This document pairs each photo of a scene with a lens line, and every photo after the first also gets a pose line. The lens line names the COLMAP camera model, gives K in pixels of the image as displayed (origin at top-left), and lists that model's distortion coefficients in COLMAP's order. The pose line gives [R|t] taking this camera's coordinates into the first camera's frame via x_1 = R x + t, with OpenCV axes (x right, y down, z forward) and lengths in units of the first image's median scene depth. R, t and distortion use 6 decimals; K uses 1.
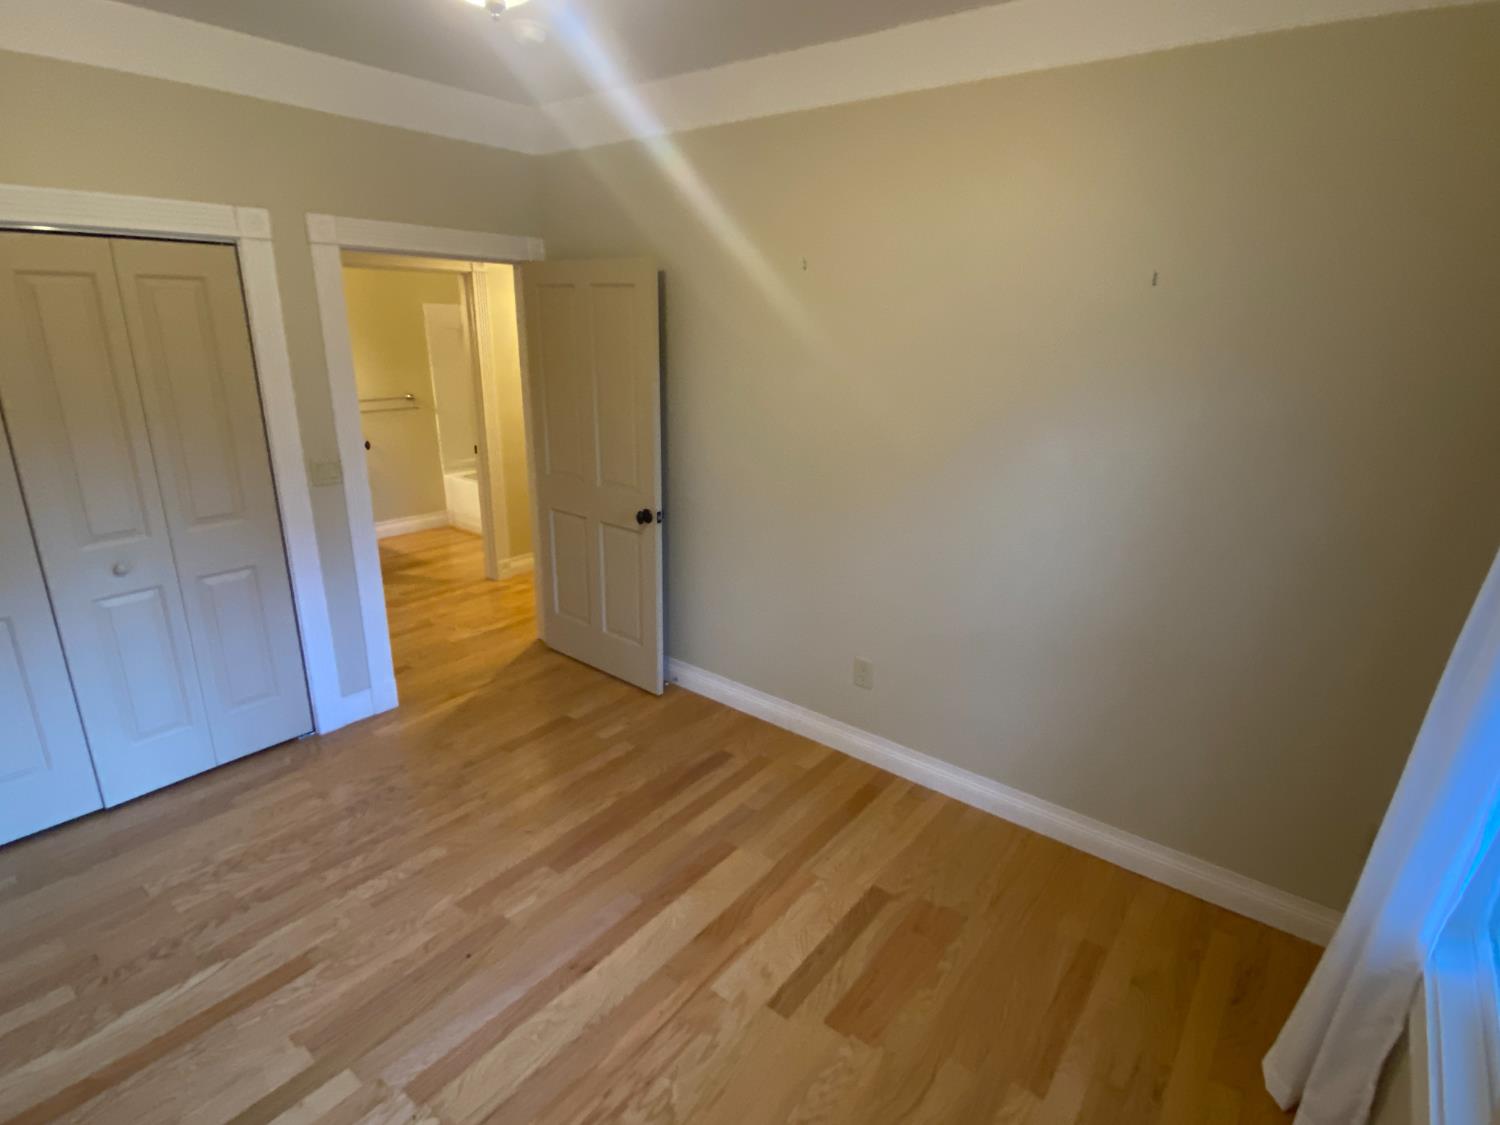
lens RADIAL K [[764.9, 0, 751.1], [0, 764.9, 559.1], [0, 0, 1]] dist [0.086958, -0.095571]
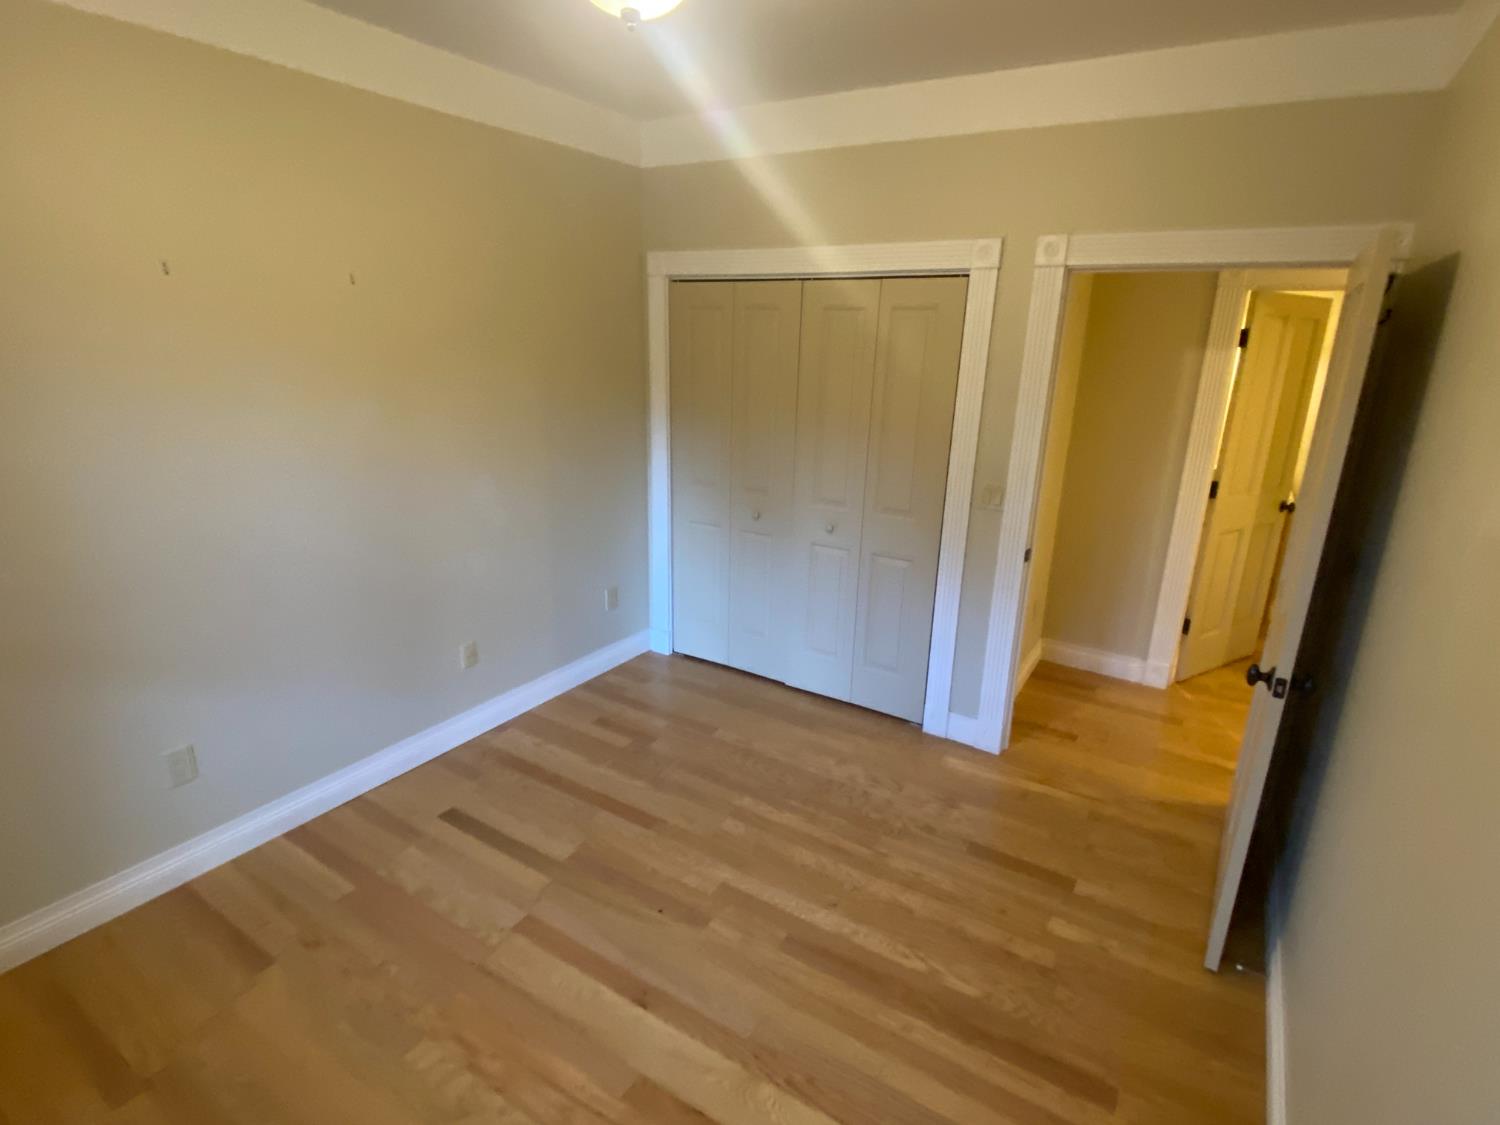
lens RADIAL K [[764.9, 0, 751.1], [0, 764.9, 559.1], [0, 0, 1]] dist [0.086958, -0.095571]
pose [[0.096064, 0.259760, -0.960883, 0.446588], [-0.314481, 0.923822, 0.218301, -0.175432], [0.944391, 0.281208, 0.170436, 0.627372]]
